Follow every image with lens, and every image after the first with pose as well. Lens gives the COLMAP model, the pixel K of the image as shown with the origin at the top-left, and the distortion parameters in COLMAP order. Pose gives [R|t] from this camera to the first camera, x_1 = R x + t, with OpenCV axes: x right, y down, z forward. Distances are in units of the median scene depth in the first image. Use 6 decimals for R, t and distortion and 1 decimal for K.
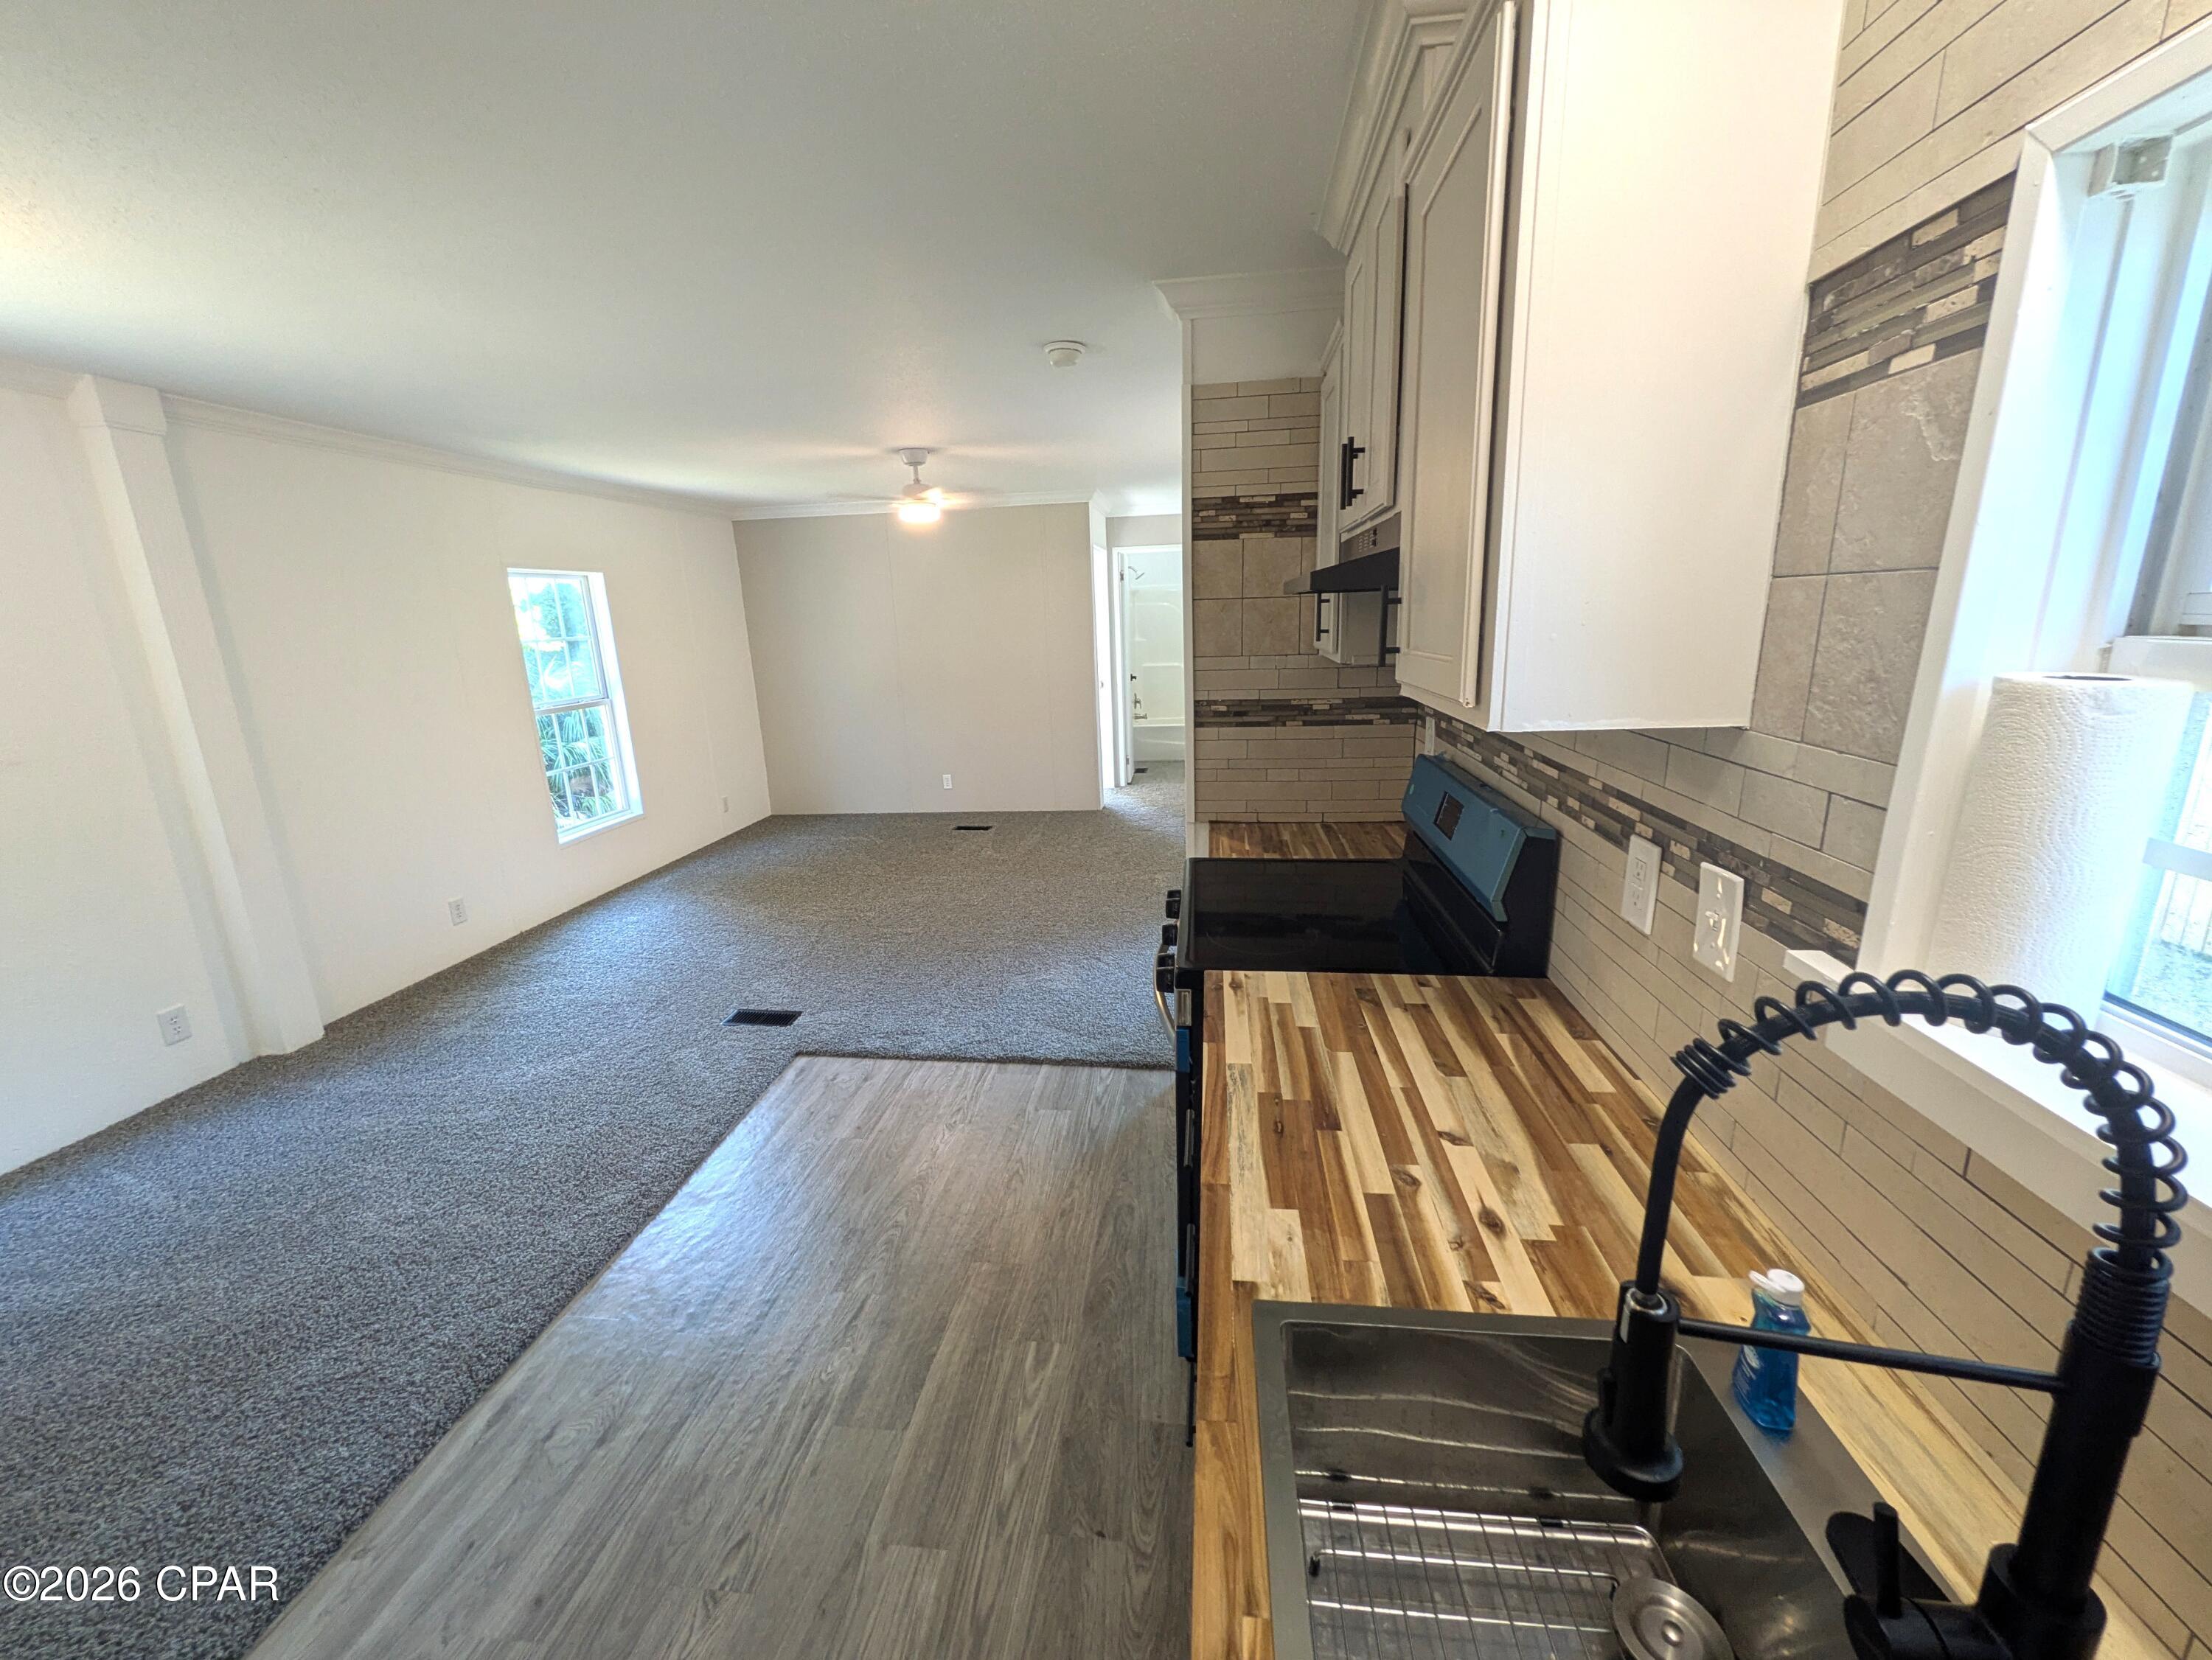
lens RADIAL K [[878.7, 0, 1105.6], [0, 878.7, 826.3], [0, 0, 1]] dist [0.002446, -0.000031]
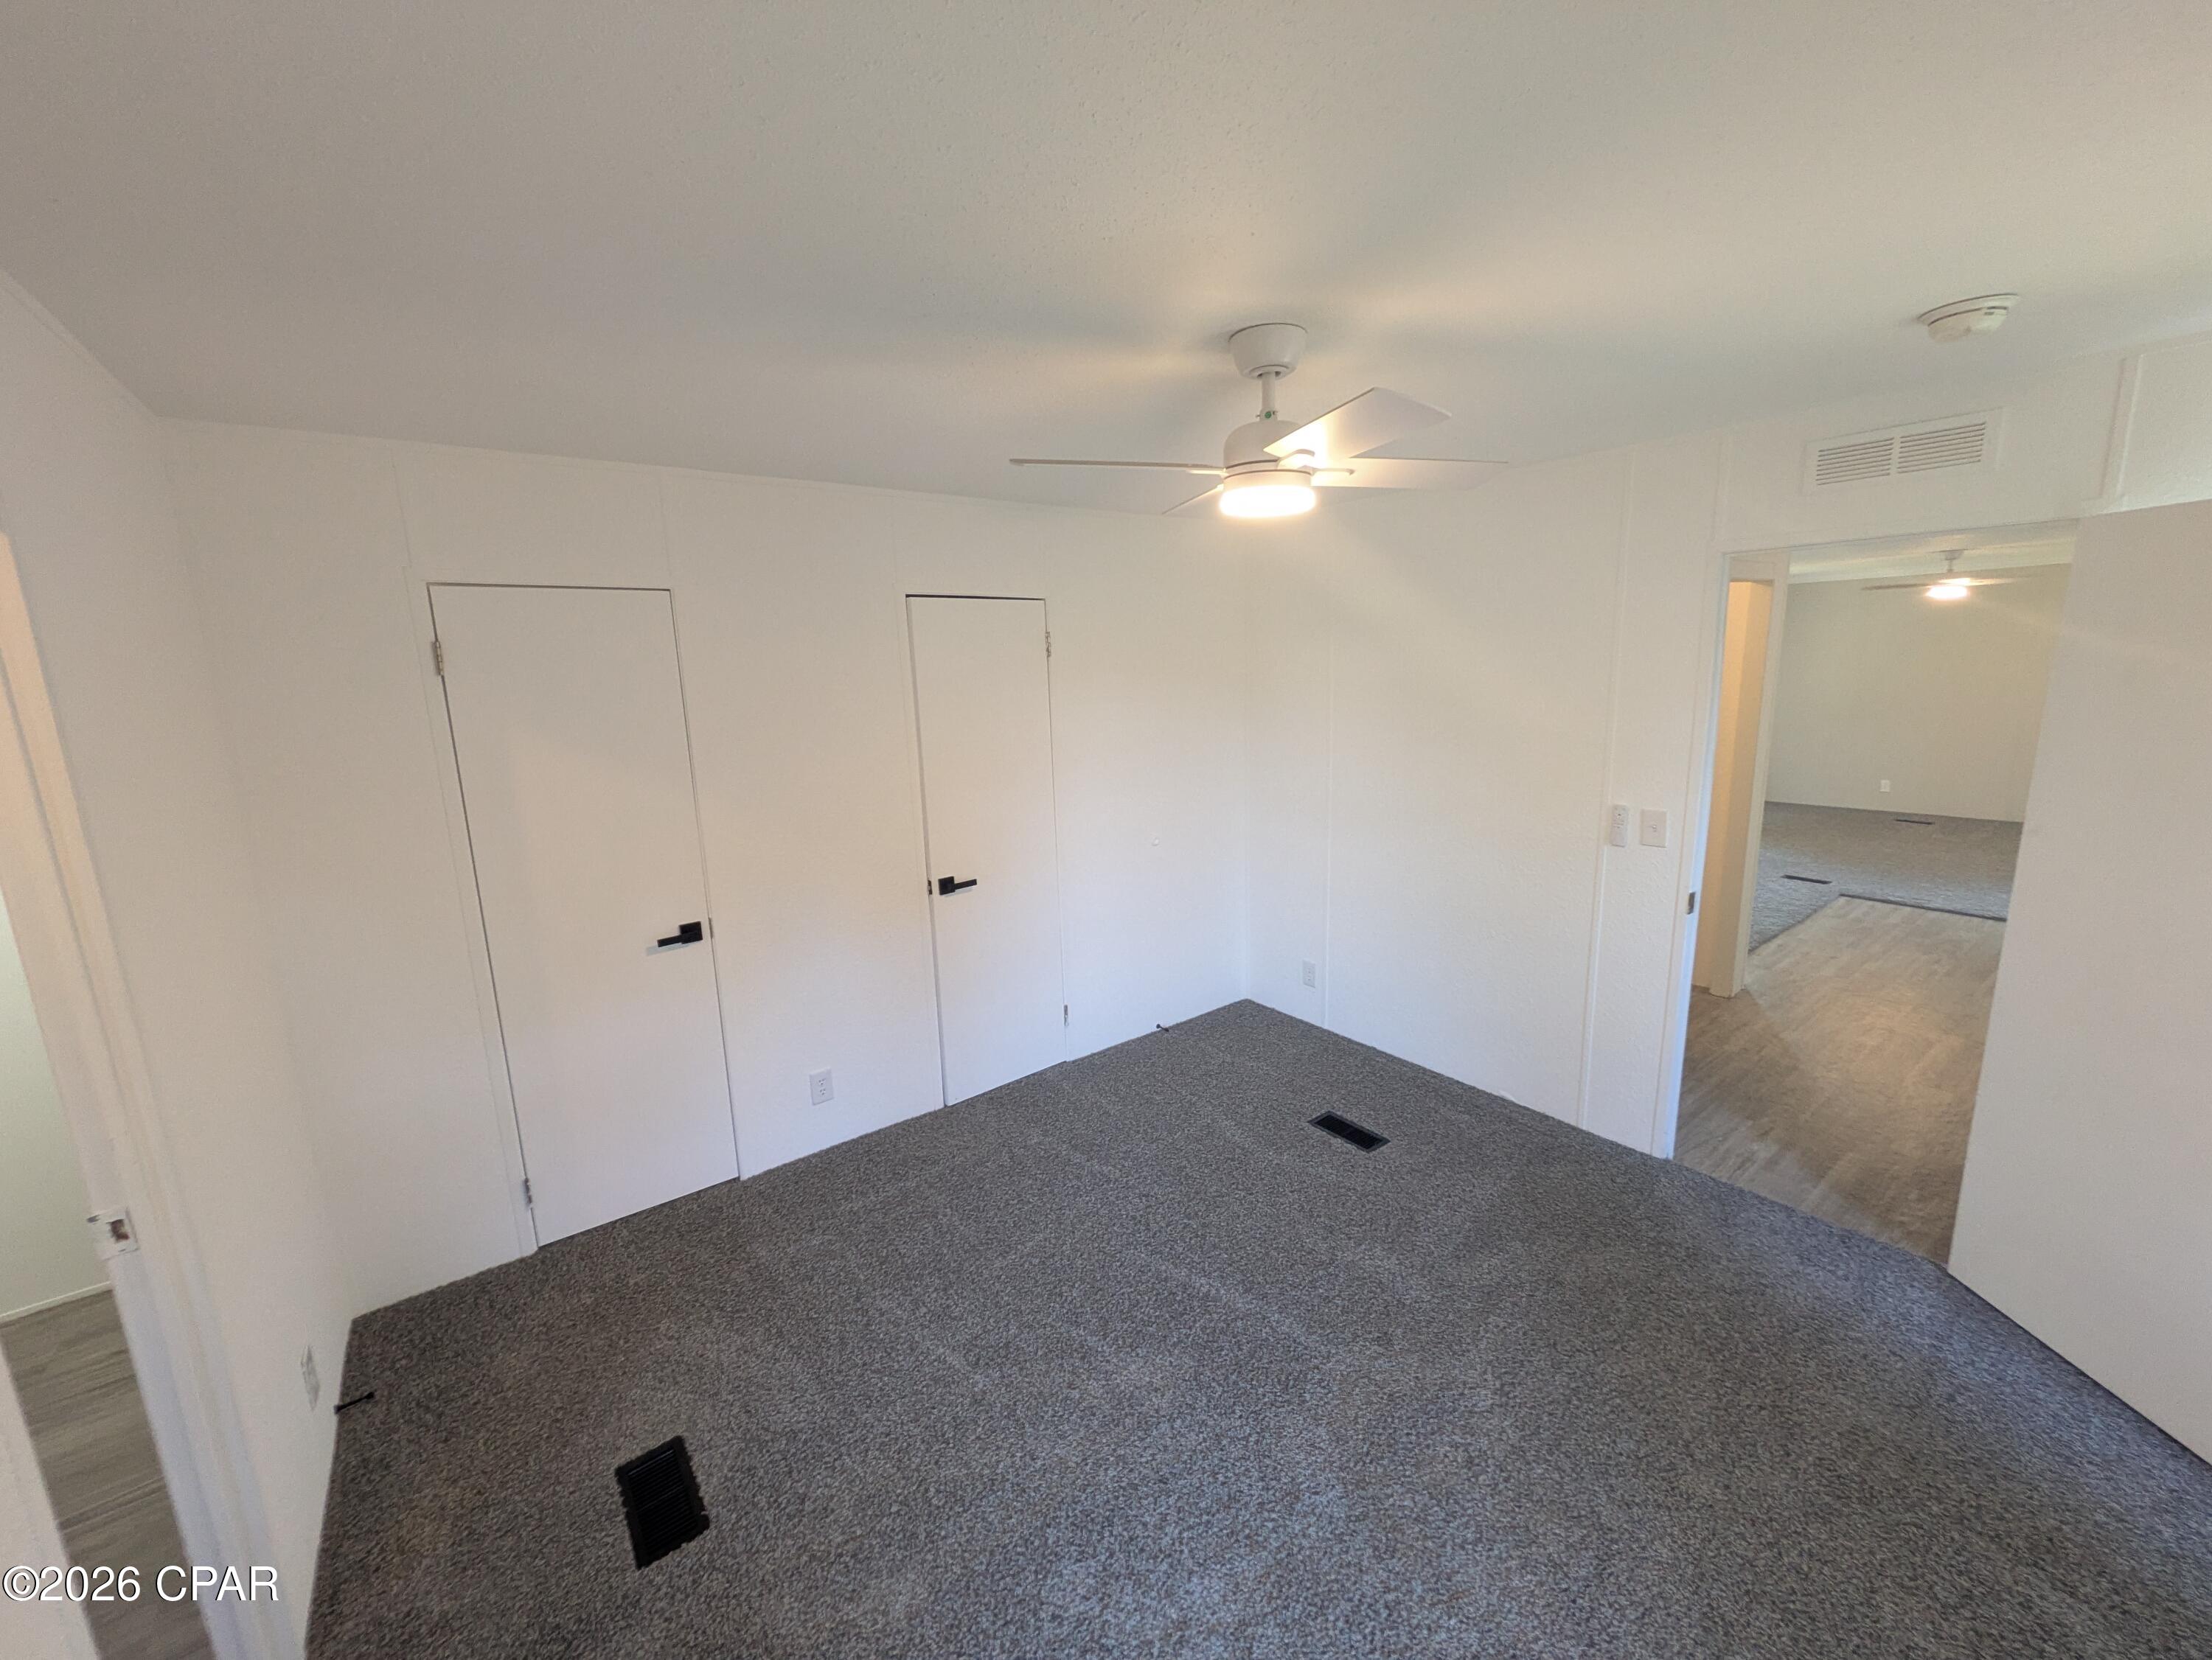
lens RADIAL K [[876.9, 0, 1110.3], [0, 876.9, 827.4], [0, 0, 1]] dist [-0.000408, -0.000134]
pose [[0.701407, 0.156181, -0.695439, -0.327044], [-0.170309, 0.984159, 0.049250, 0.579810], [0.692115, 0.083895, 0.716895, -2.862759]]
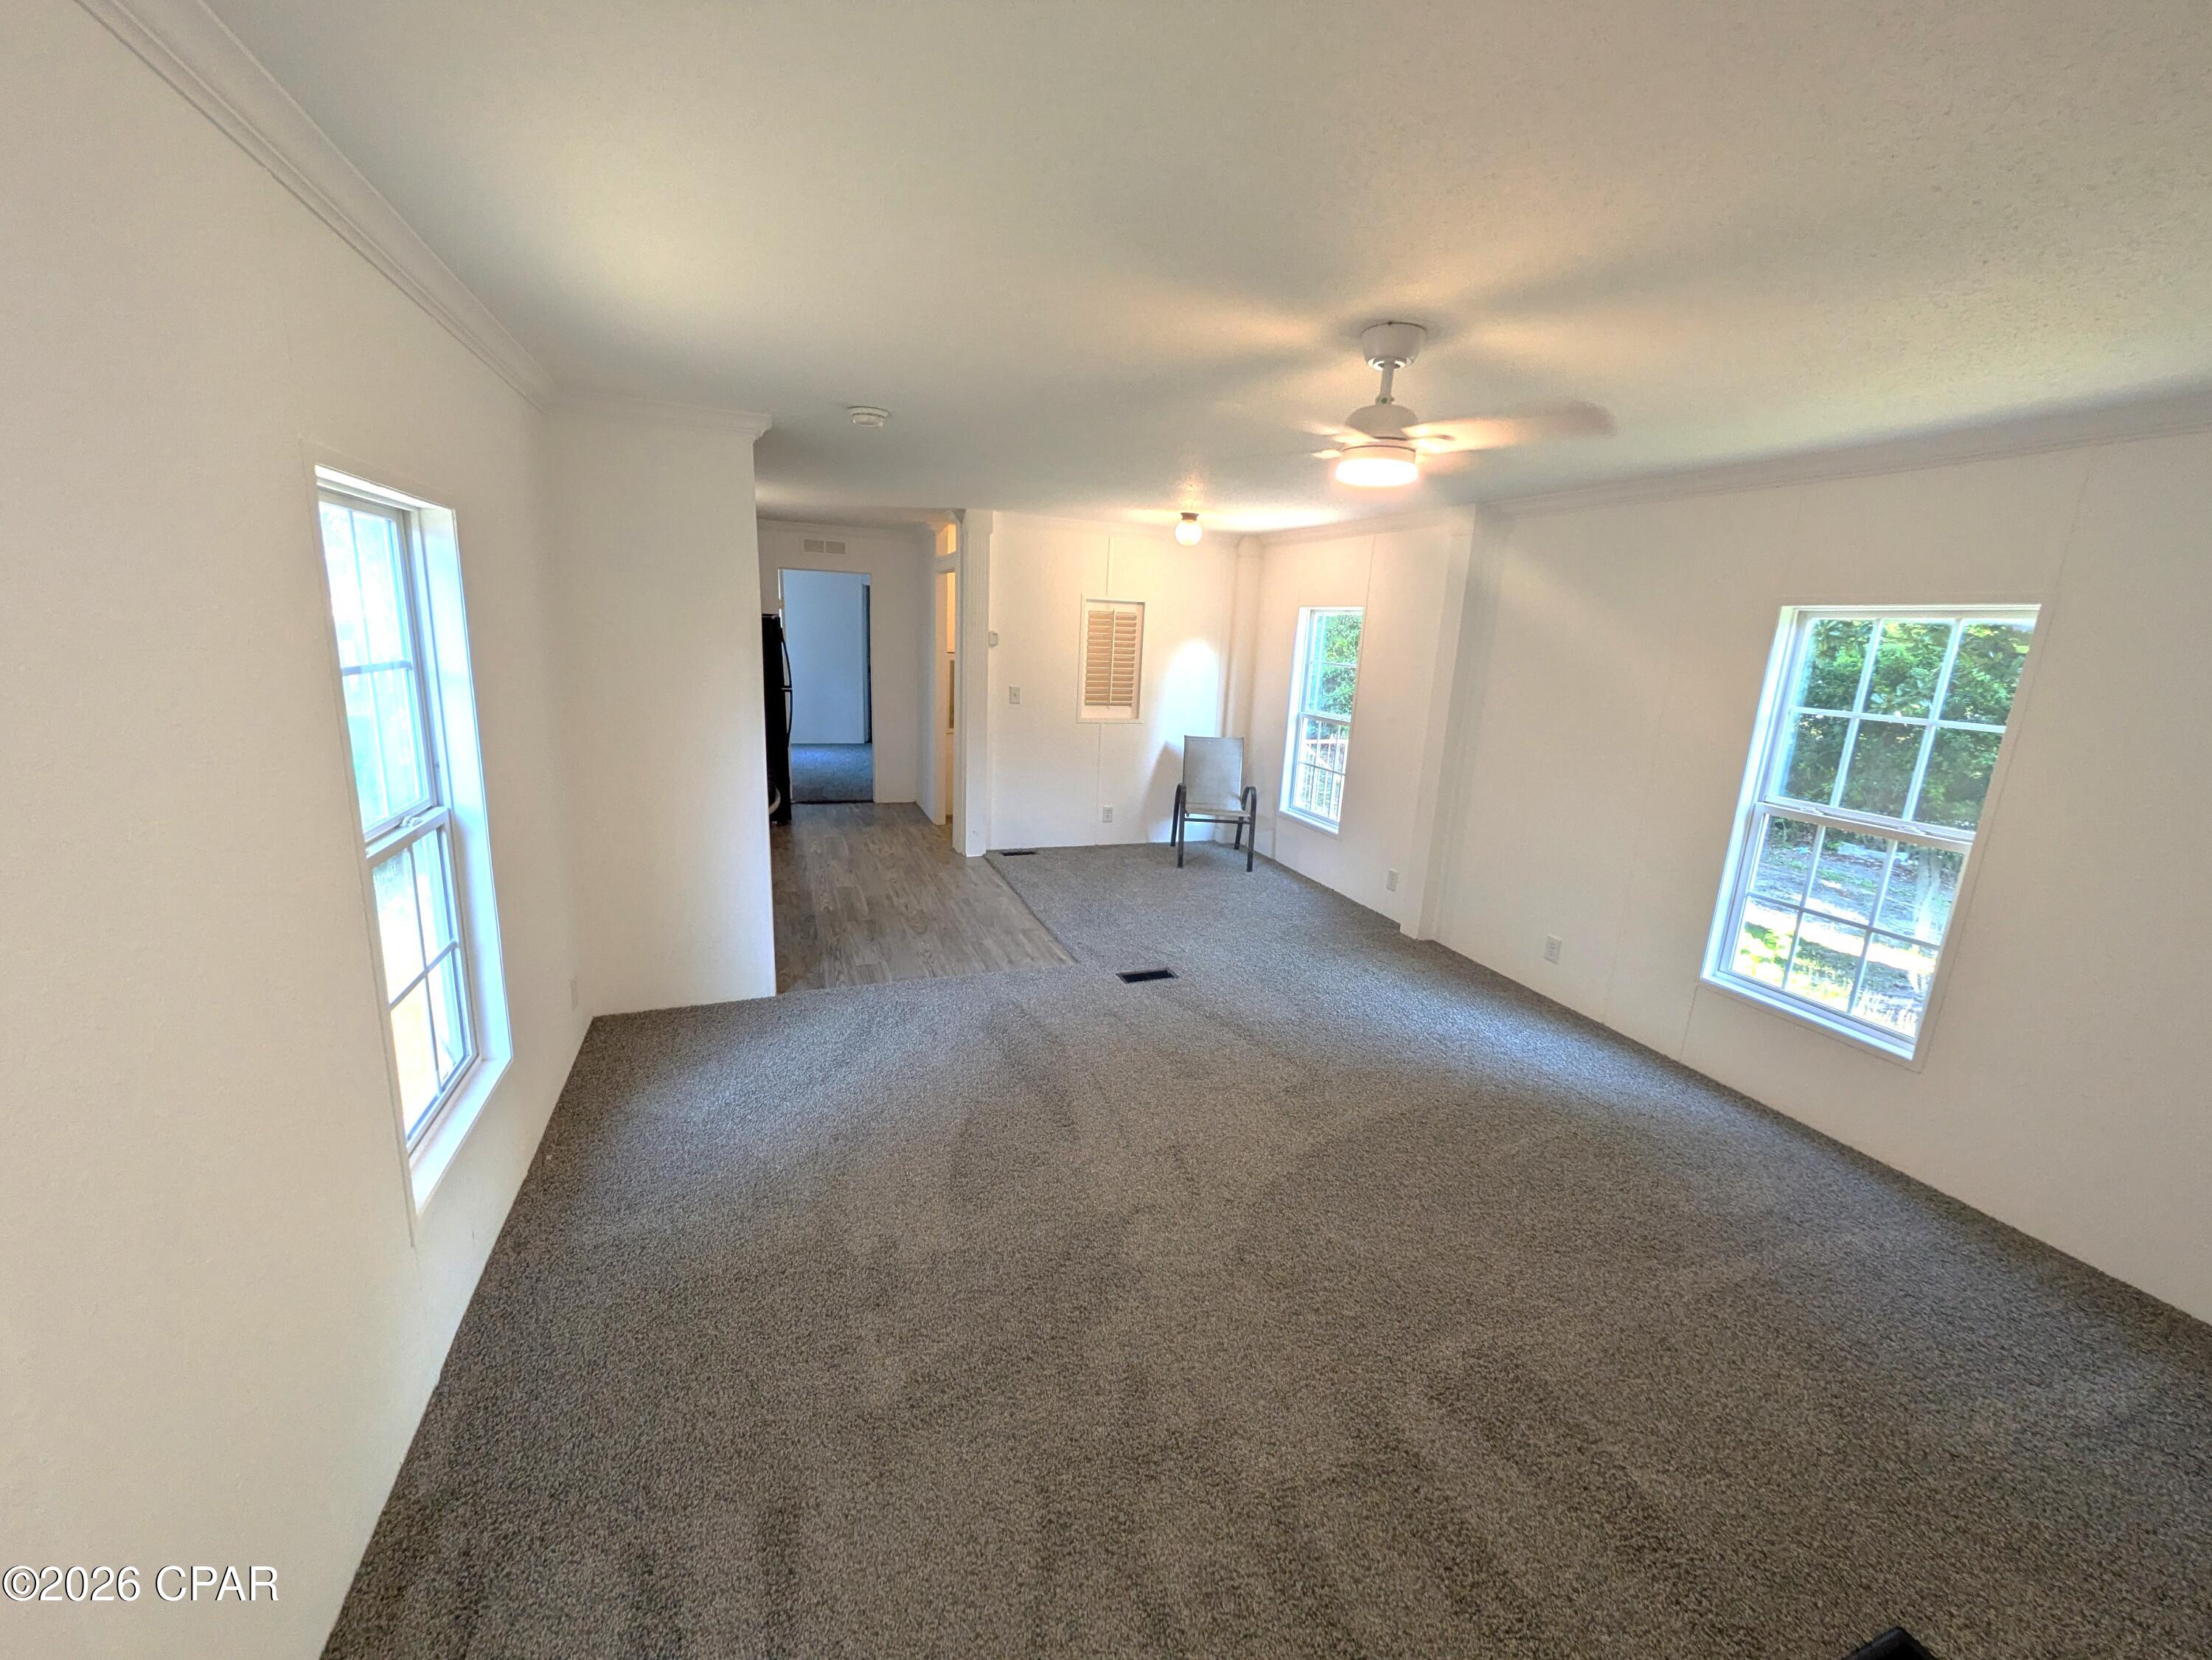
lens RADIAL K [[878.7, 0, 1105.6], [0, 878.7, 826.3], [0, 0, 1]] dist [0.002446, -0.000031]
pose [[-0.888651, 0.096448, -0.448327, 0.416285], [-0.123798, 0.890882, 0.437039, -1.074334], [0.441558, 0.443877, -0.779743, 3.965892]]
